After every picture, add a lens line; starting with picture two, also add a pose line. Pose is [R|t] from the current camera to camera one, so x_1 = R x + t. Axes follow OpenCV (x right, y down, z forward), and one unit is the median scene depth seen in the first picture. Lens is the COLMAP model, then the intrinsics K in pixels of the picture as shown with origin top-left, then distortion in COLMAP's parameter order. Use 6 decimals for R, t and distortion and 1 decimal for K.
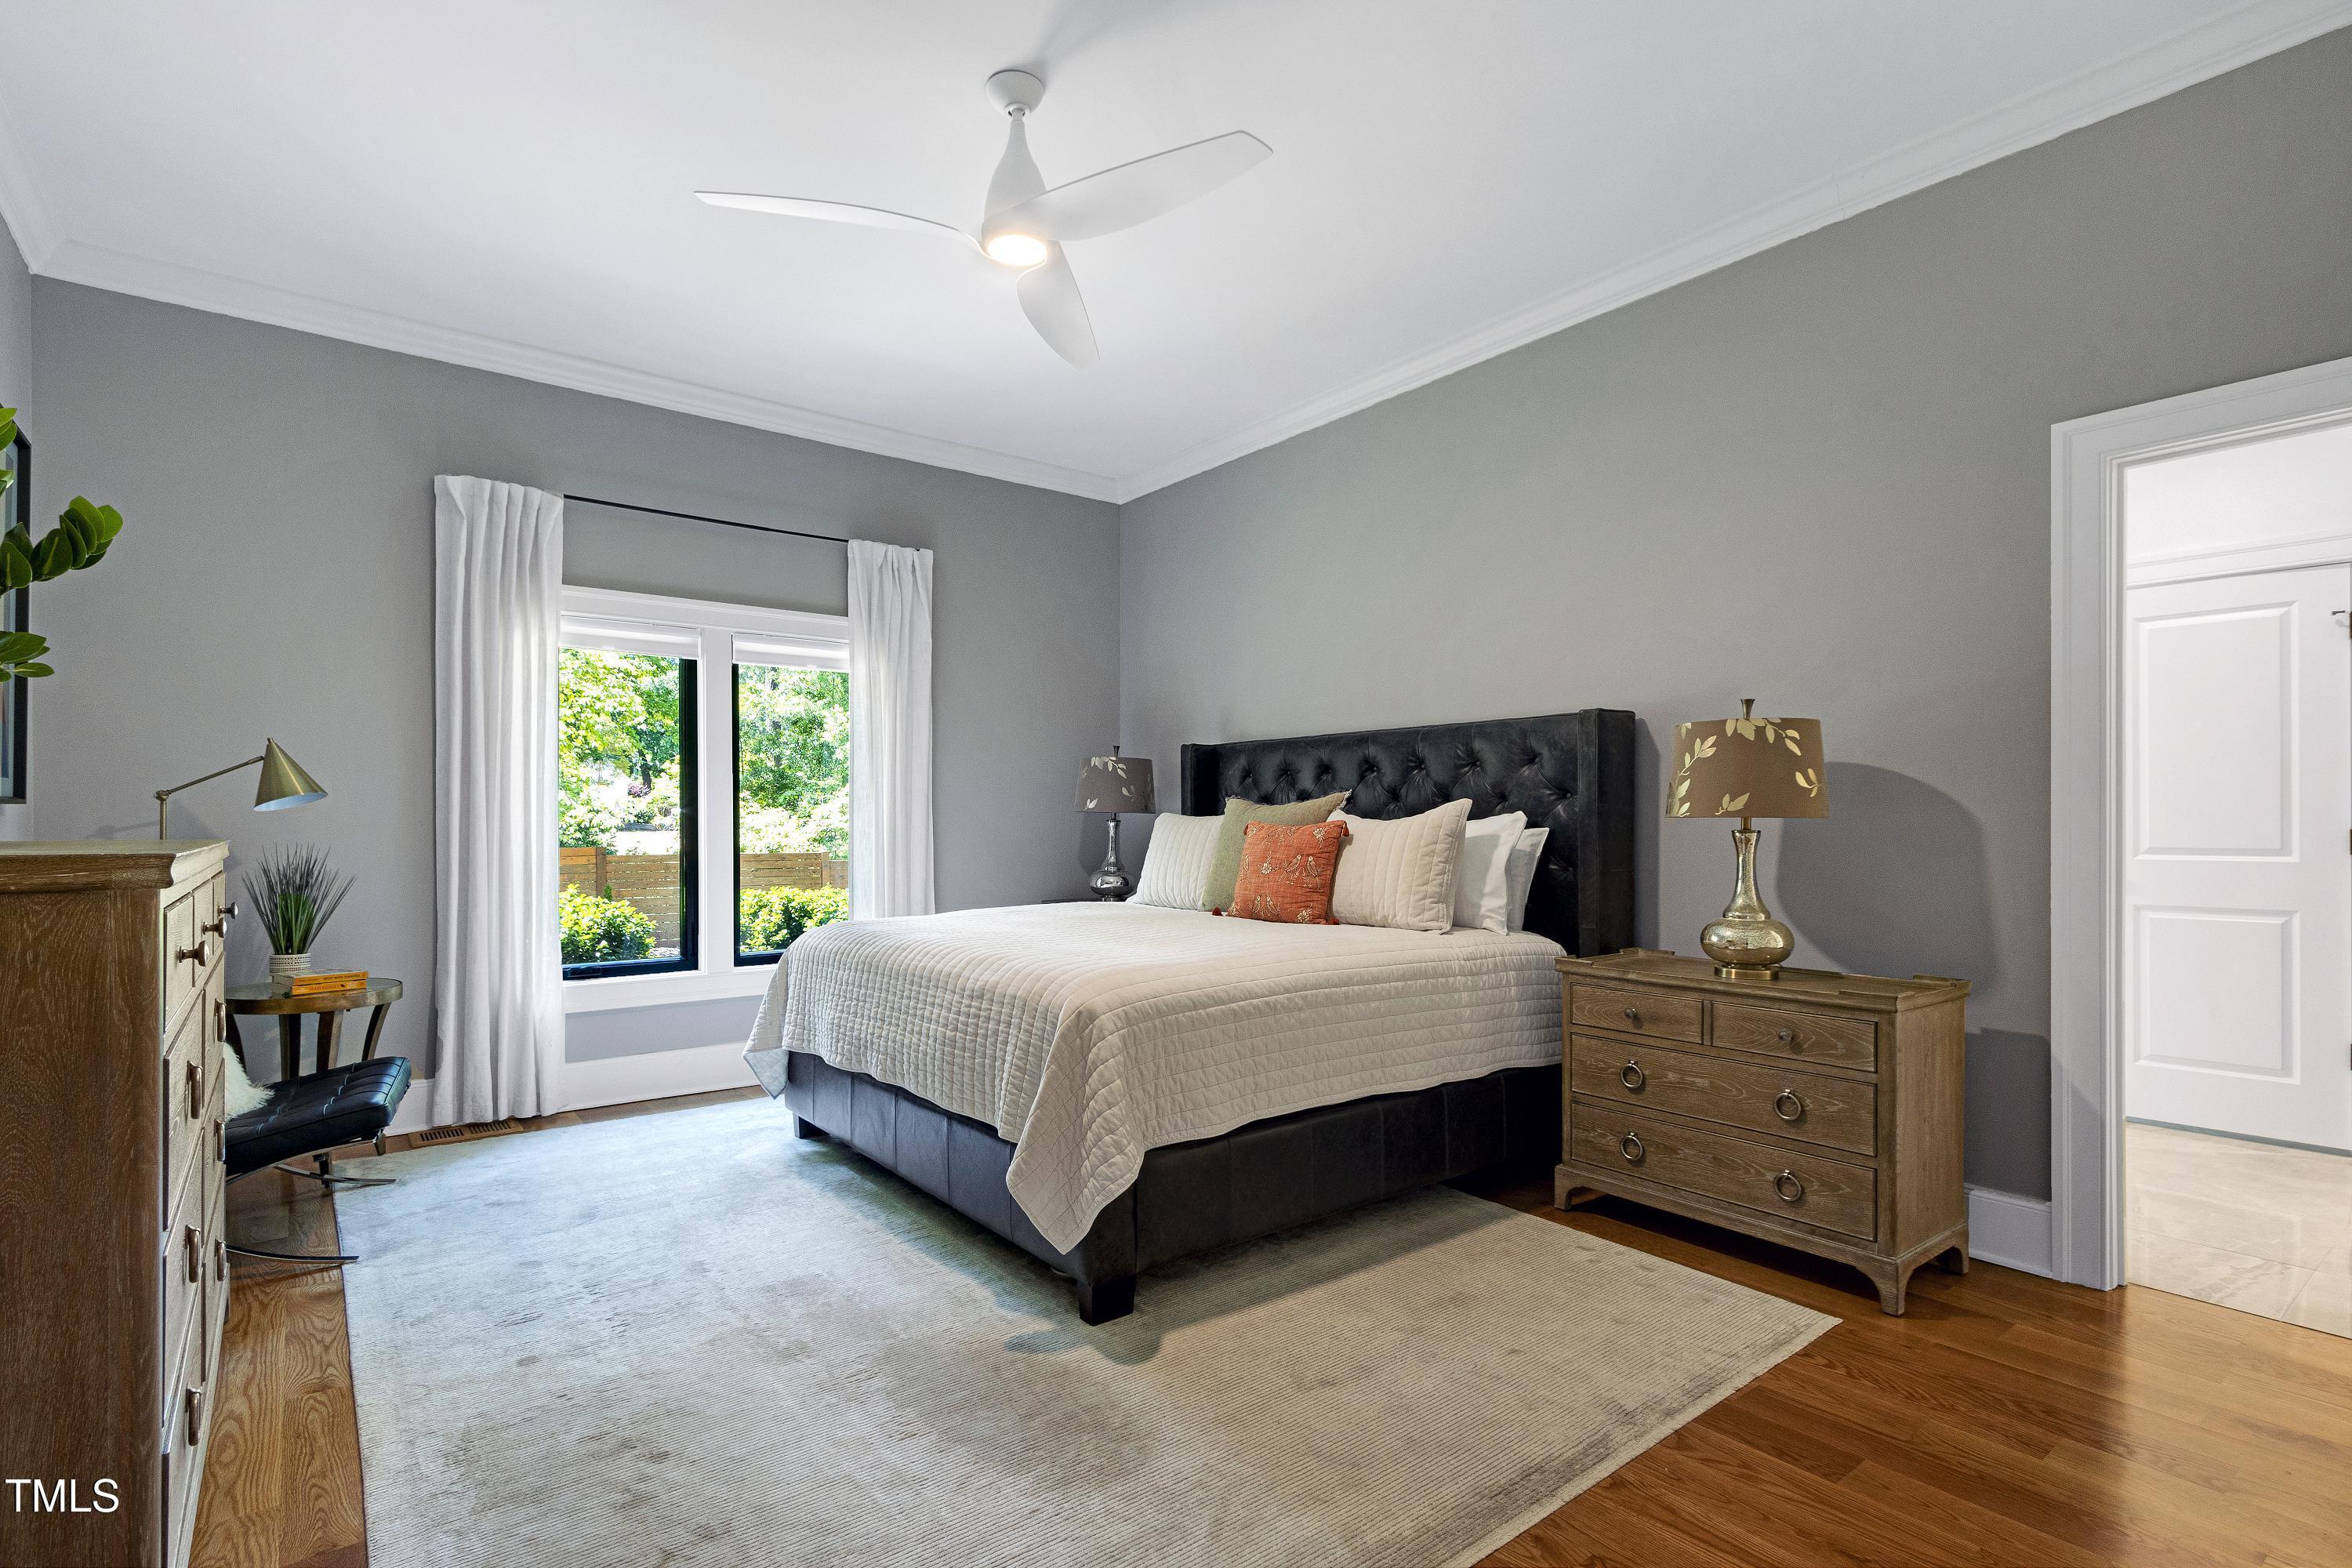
lens RADIAL K [[1115.3, 0, 1170.8], [0, 1115.3, 800.9], [0, 0, 1]] dist [0.005095, 0.000238]
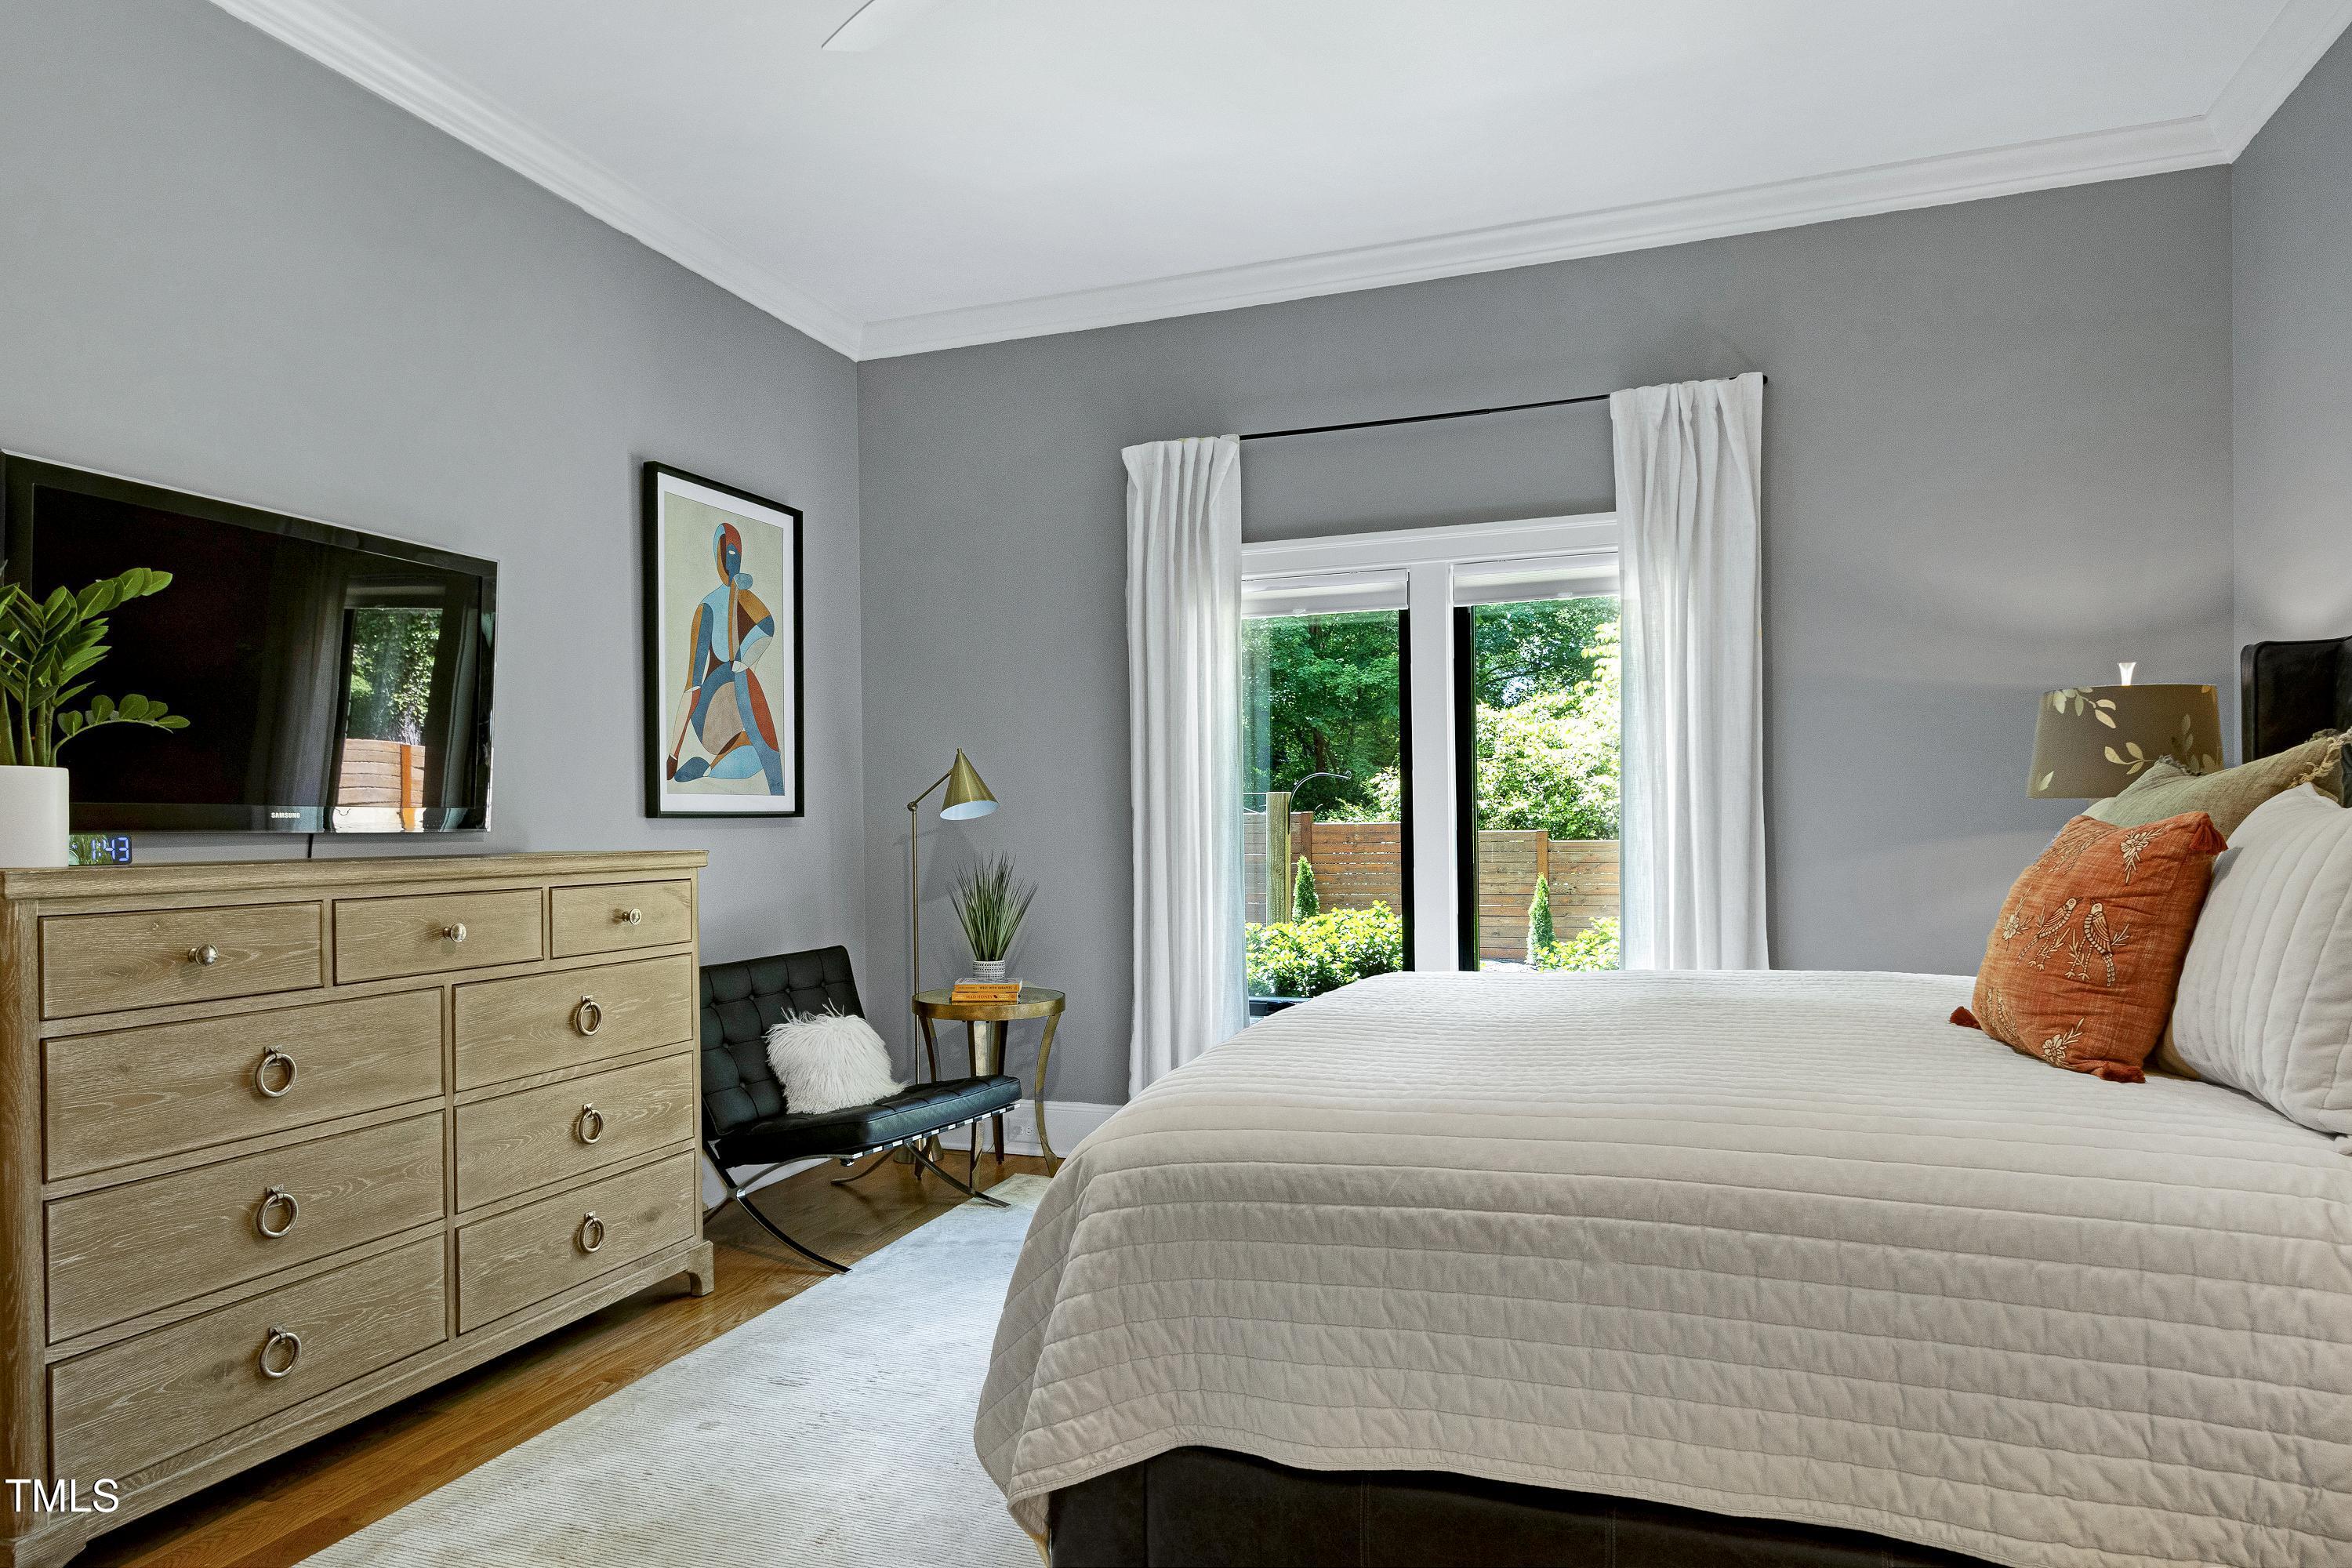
lens RADIAL K [[1439.8, 0, 1167.4], [0, 1439.8, 803.9], [0, 0, 1]] dist [0.006419, 0.001124]
pose [[0.529190, -0.019539, -0.848278, 0.396873], [0.028266, 0.999586, -0.005391, 0.006950], [0.848032, -0.021124, 0.529523, 0.441857]]
